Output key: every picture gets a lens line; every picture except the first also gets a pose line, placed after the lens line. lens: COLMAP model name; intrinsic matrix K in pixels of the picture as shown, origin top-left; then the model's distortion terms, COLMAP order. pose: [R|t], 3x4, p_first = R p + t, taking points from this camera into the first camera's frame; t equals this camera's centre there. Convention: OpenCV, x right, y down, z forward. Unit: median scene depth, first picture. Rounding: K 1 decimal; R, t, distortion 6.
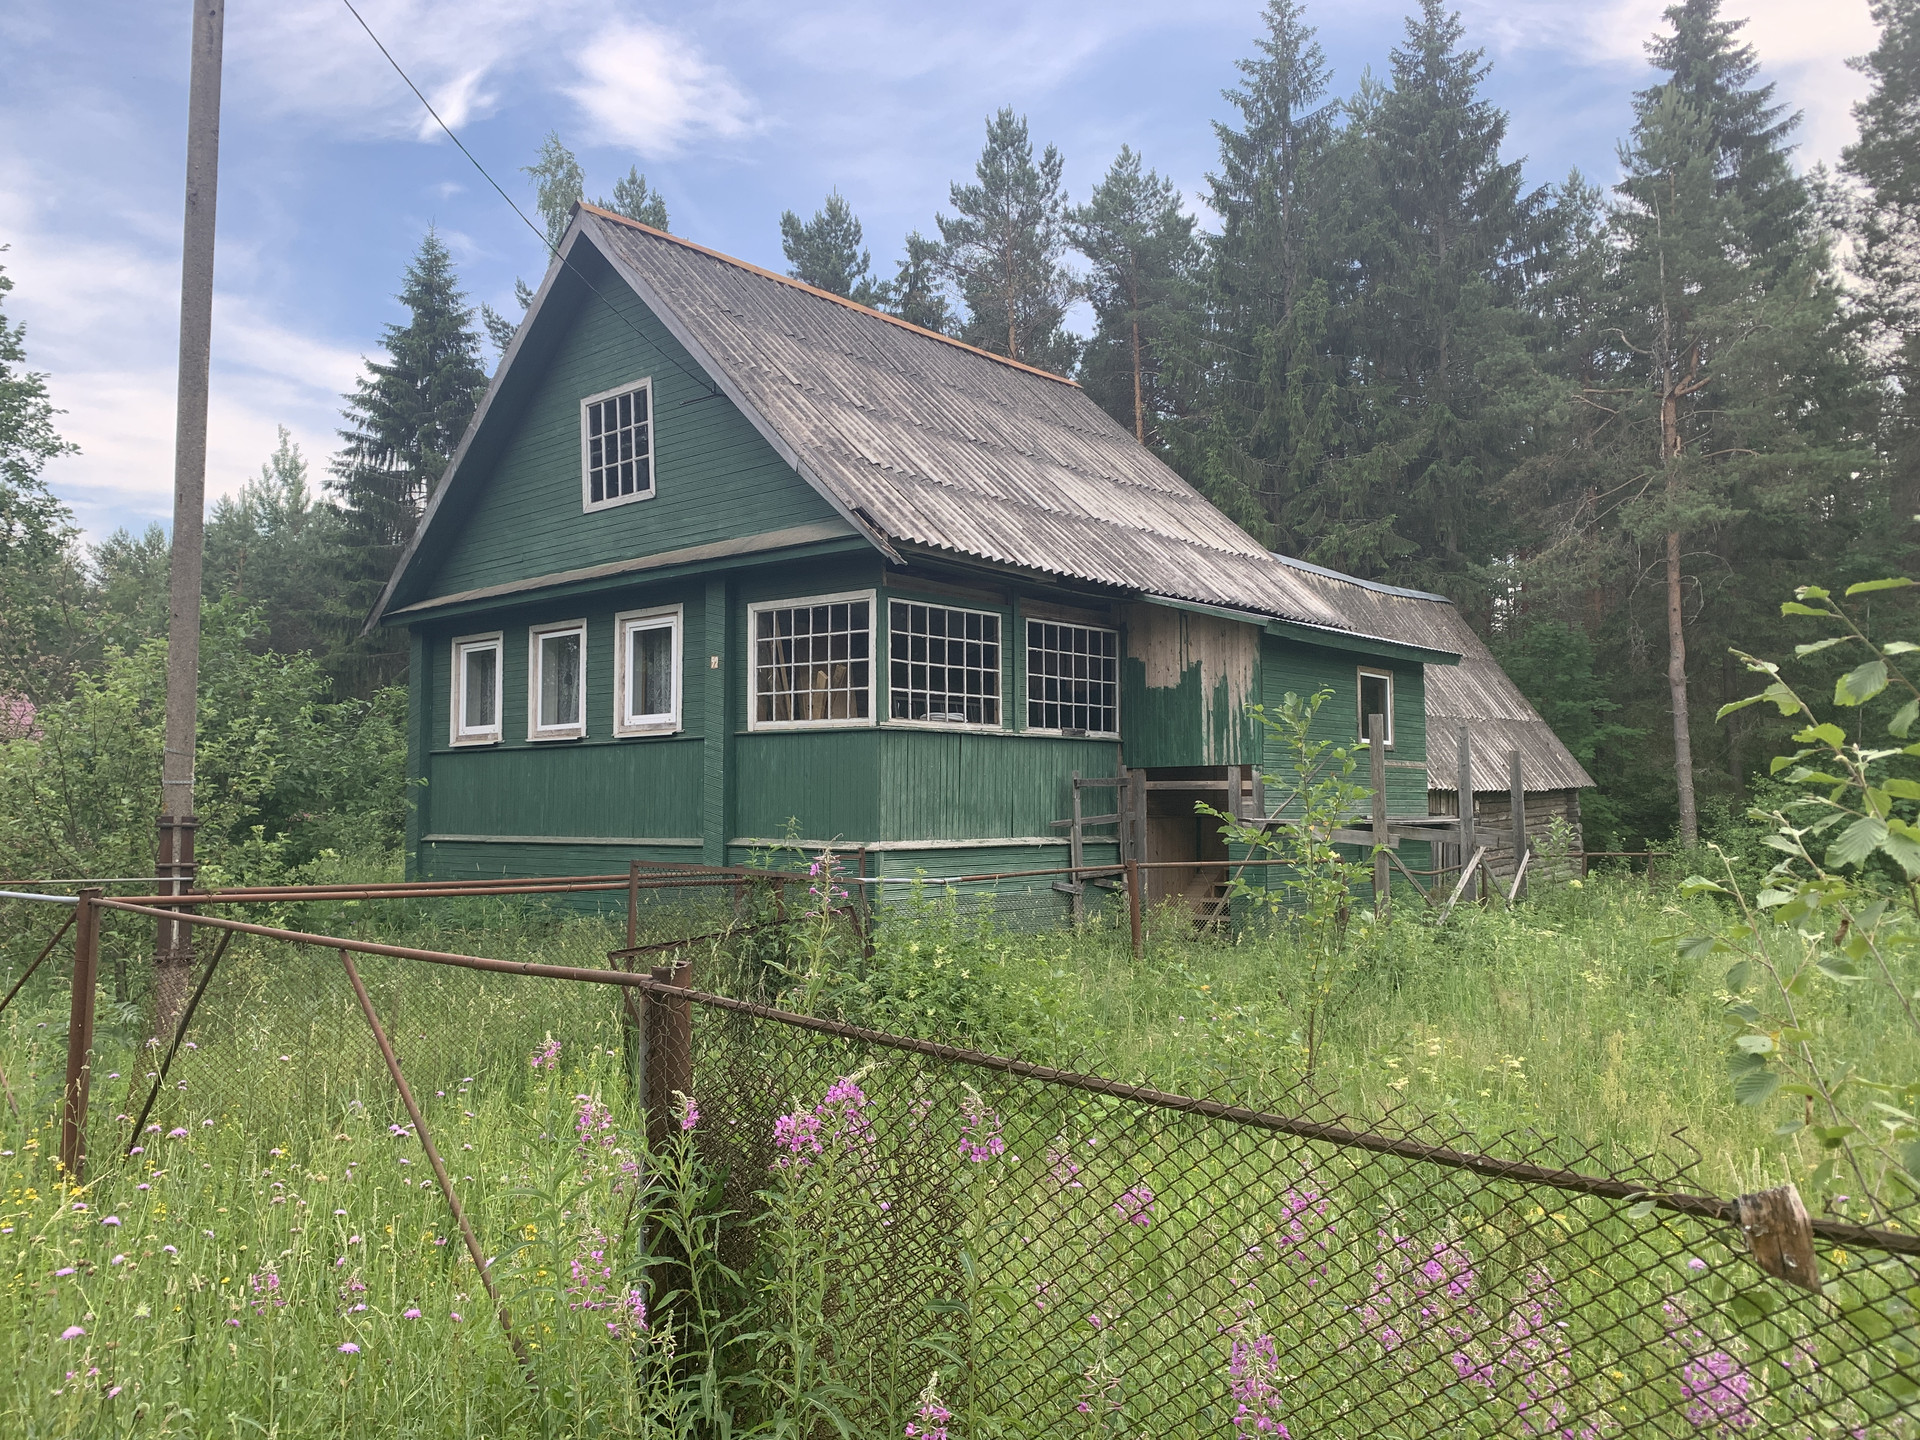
lens RADIAL K [[1515.5, 0, 950.8], [0, 1515.5, 719.1], [0, 0, 1]] dist [0.166537, -0.476278]
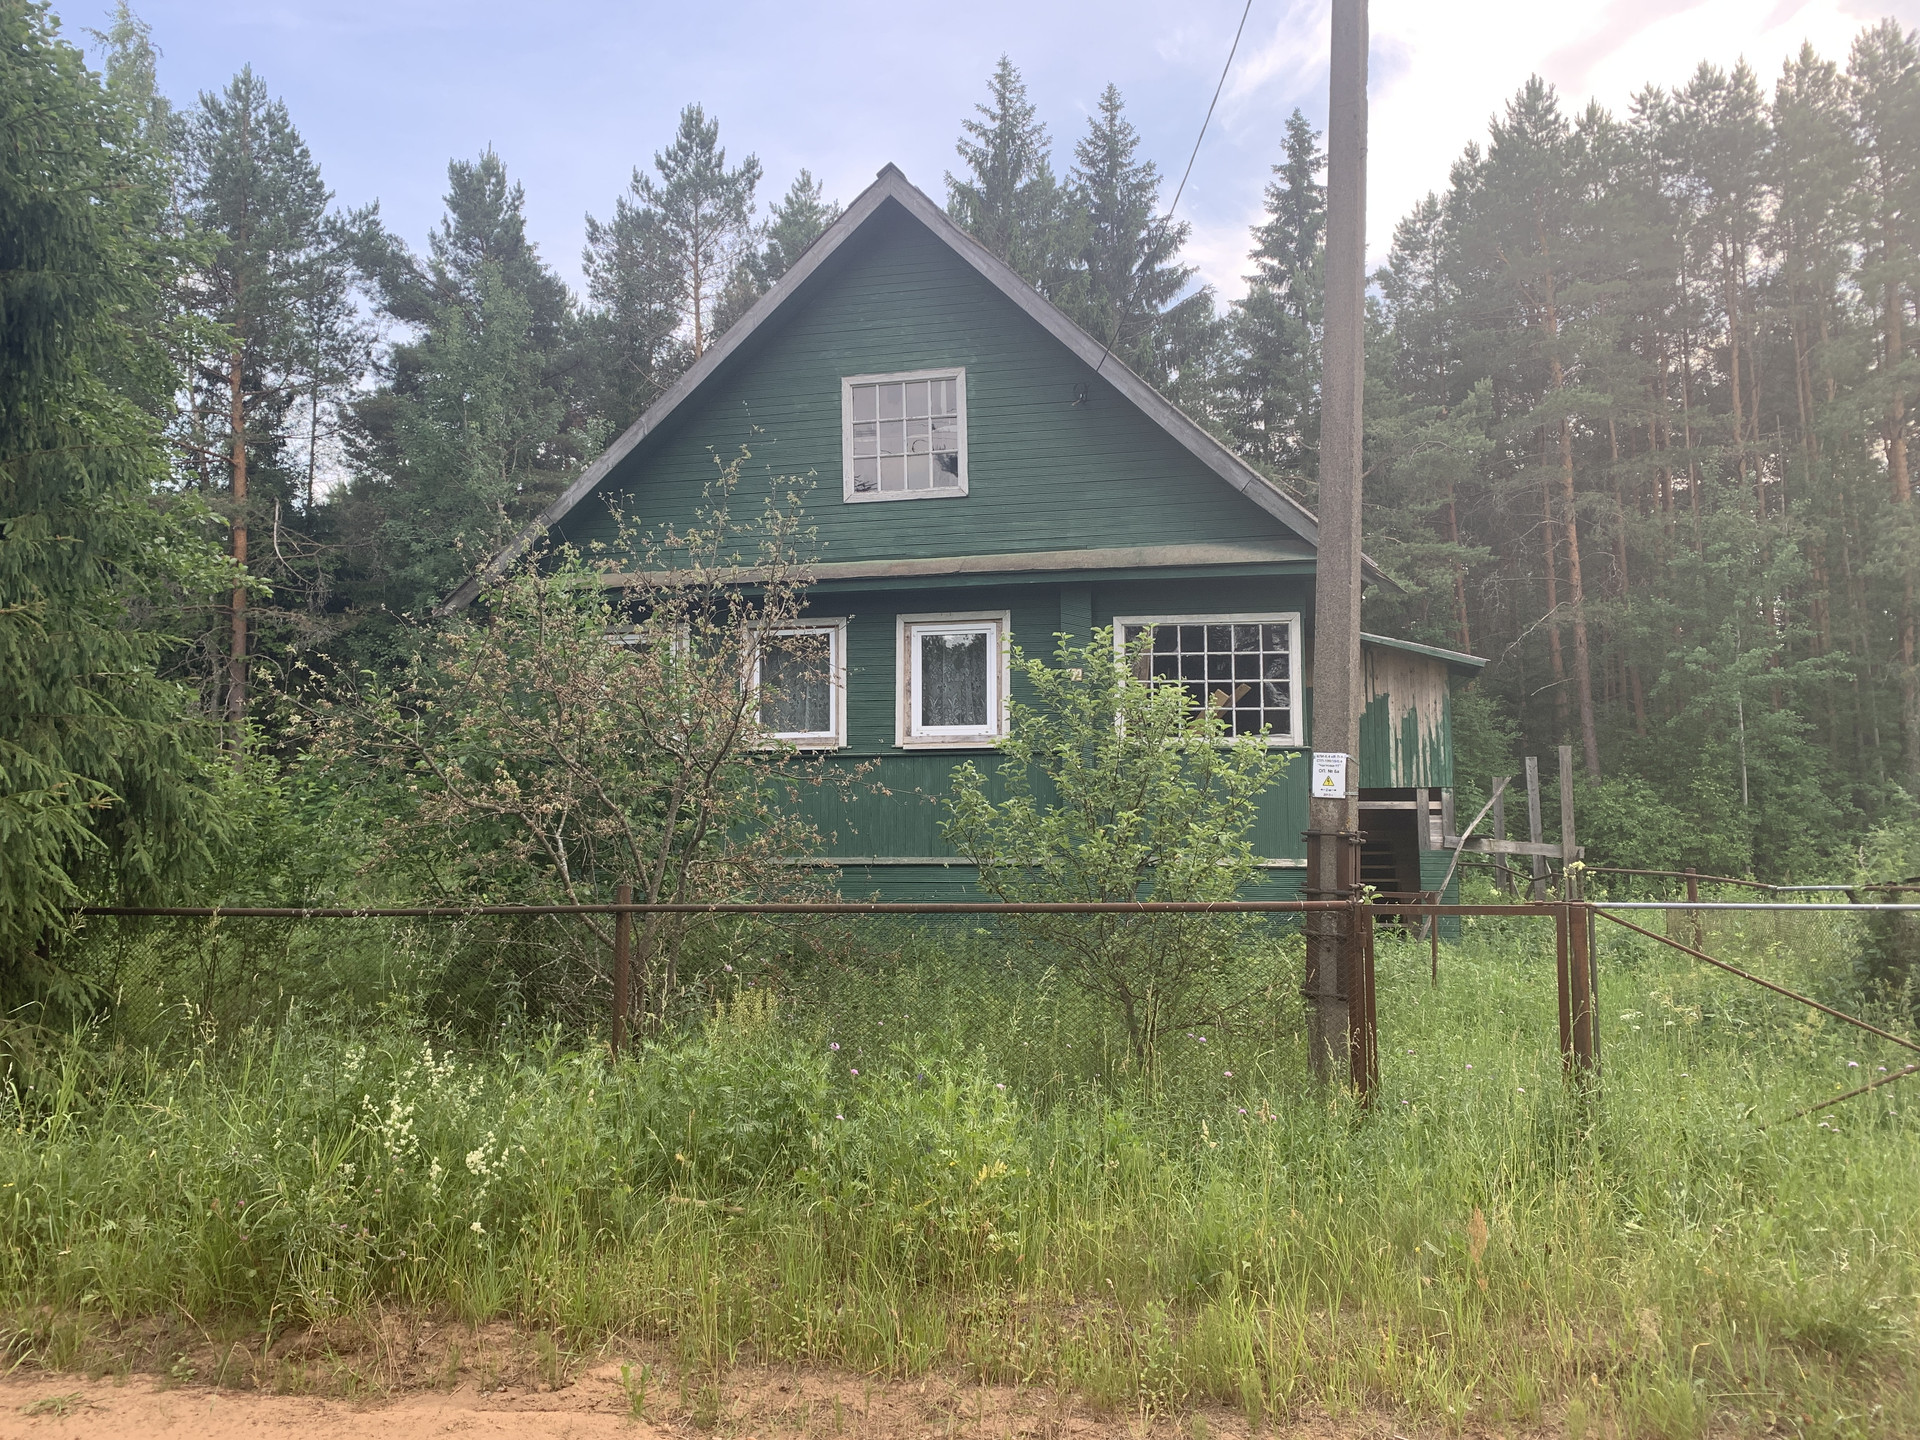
lens RADIAL K [[1515.5, 0, 950.8], [0, 1515.5, 719.1], [0, 0, 1]] dist [0.166537, -0.476278]
pose [[0.855478, 0.034694, 0.516676, -0.693619], [-0.026045, 0.999373, -0.023982, 0.015692], [-0.517184, 0.007059, 0.855845, 0.205091]]
